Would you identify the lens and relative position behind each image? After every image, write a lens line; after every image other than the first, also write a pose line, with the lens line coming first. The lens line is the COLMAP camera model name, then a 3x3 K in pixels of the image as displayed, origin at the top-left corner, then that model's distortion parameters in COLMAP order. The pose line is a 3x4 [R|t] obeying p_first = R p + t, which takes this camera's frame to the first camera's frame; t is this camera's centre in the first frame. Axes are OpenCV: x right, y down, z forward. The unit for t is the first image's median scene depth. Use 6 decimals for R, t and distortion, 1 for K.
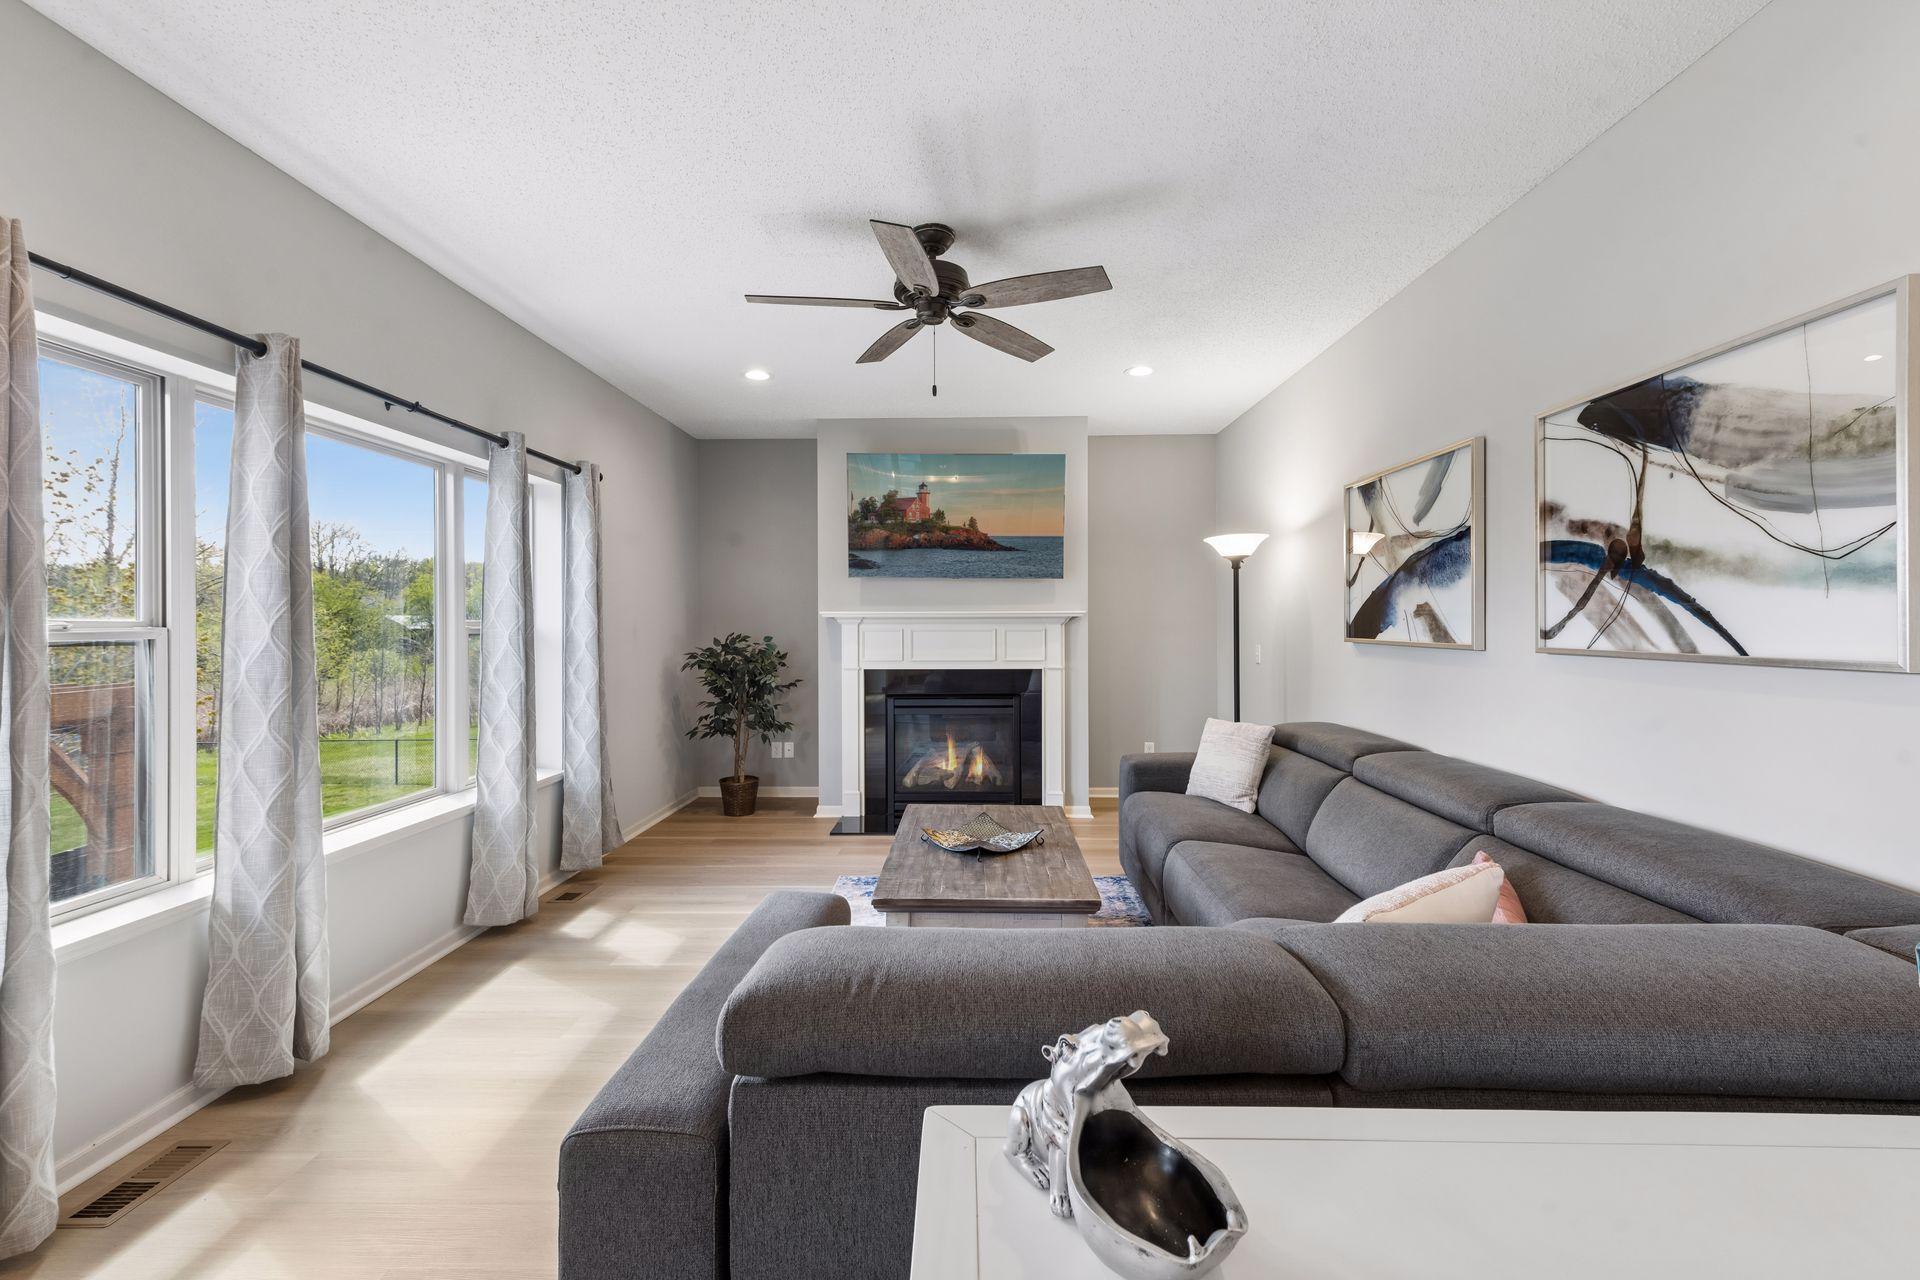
lens RADIAL K [[790.4, 0, 963.8], [0, 790.4, 634.7], [0, 0, 1]] dist [0.017415, -0.001443]
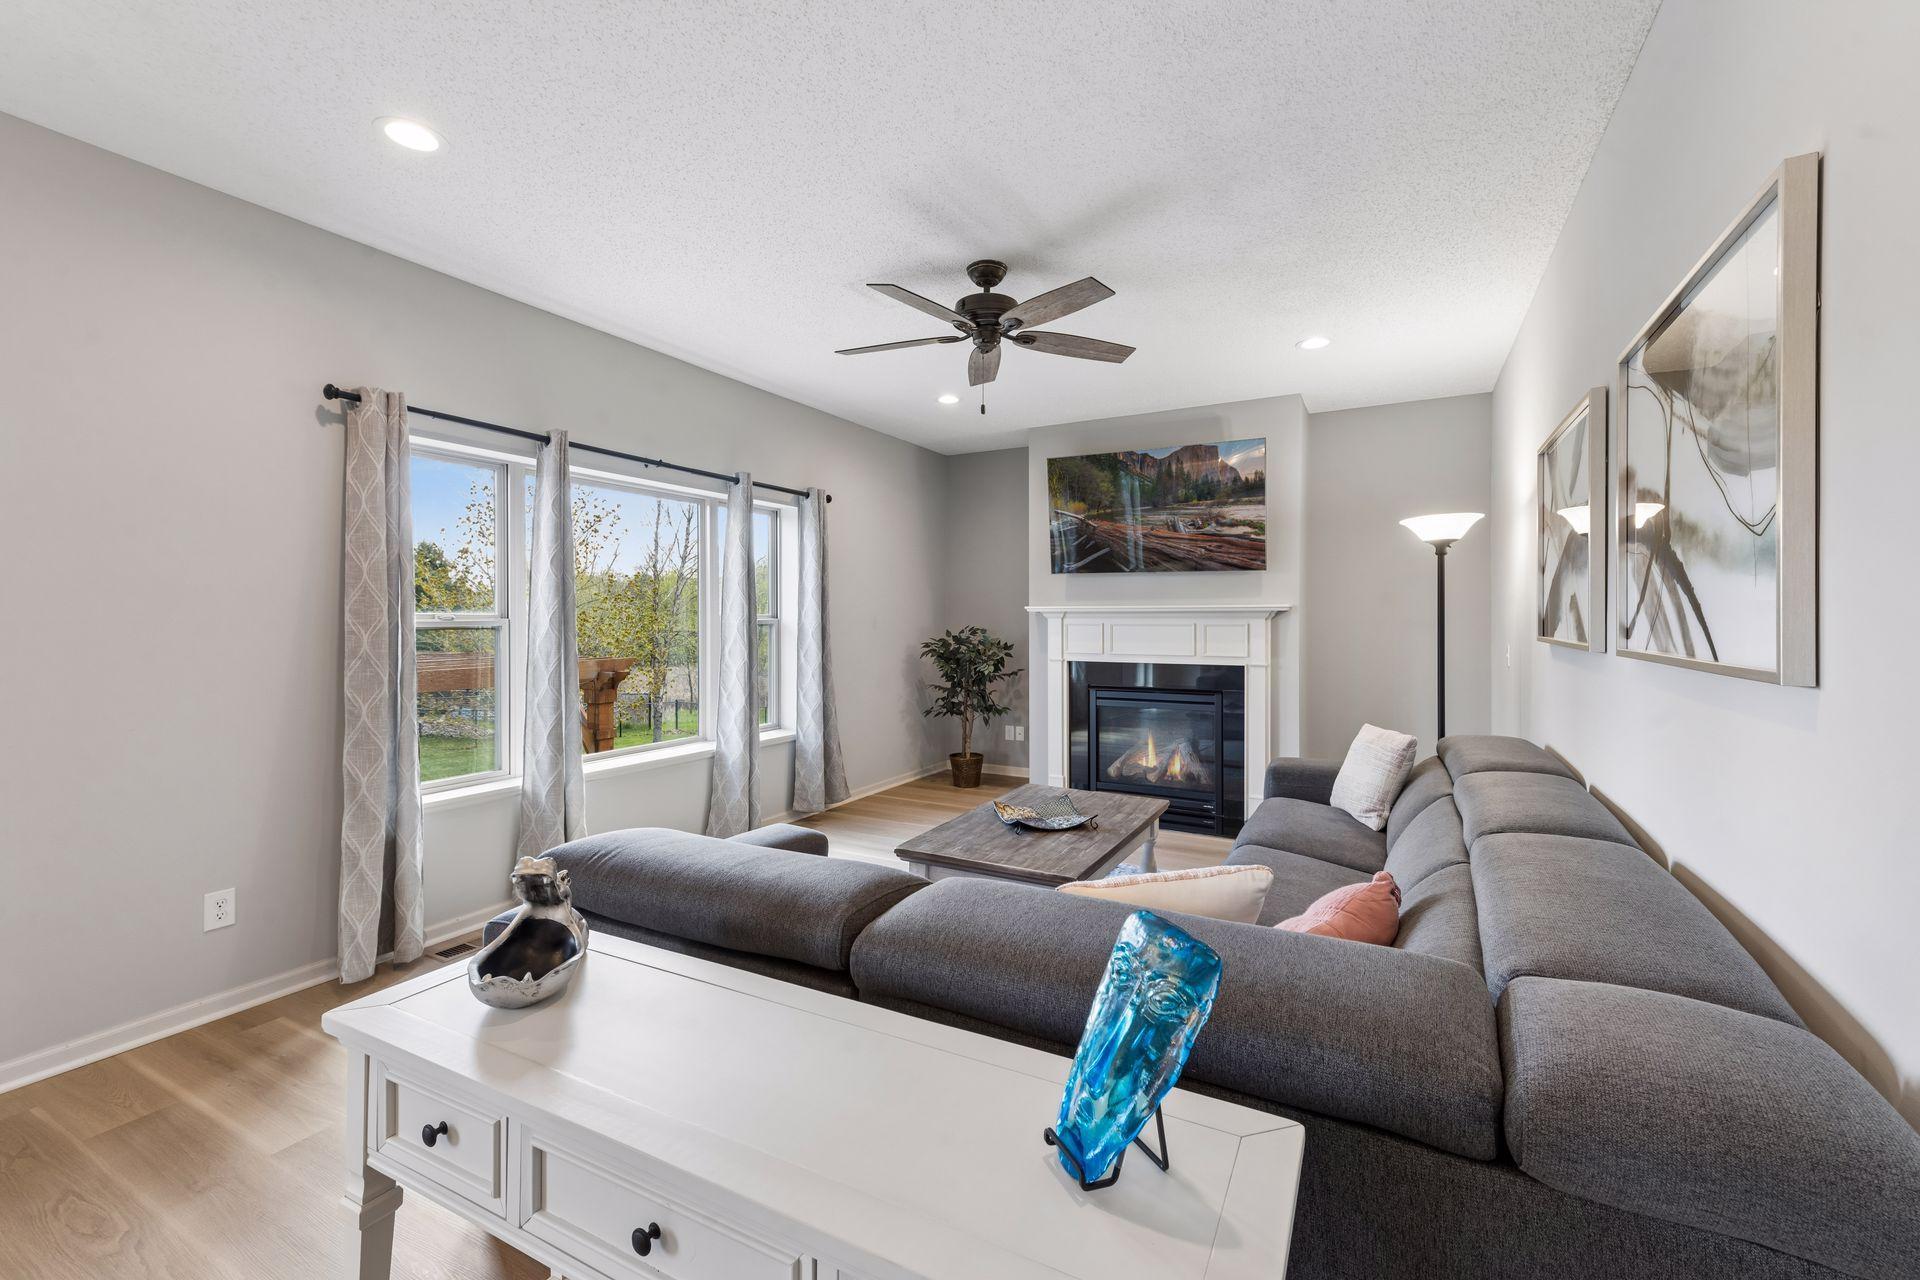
lens RADIAL K [[790.4, 0, 959.7], [0, 790.4, 636.4], [0, 0, 1]] dist [0.017415, -0.001443]
pose [[0.890728, 0.013473, -0.454337, 0.302466], [-0.009254, 0.999891, 0.011510, -0.000032], [0.454443, -0.006048, 0.890755, -0.009251]]
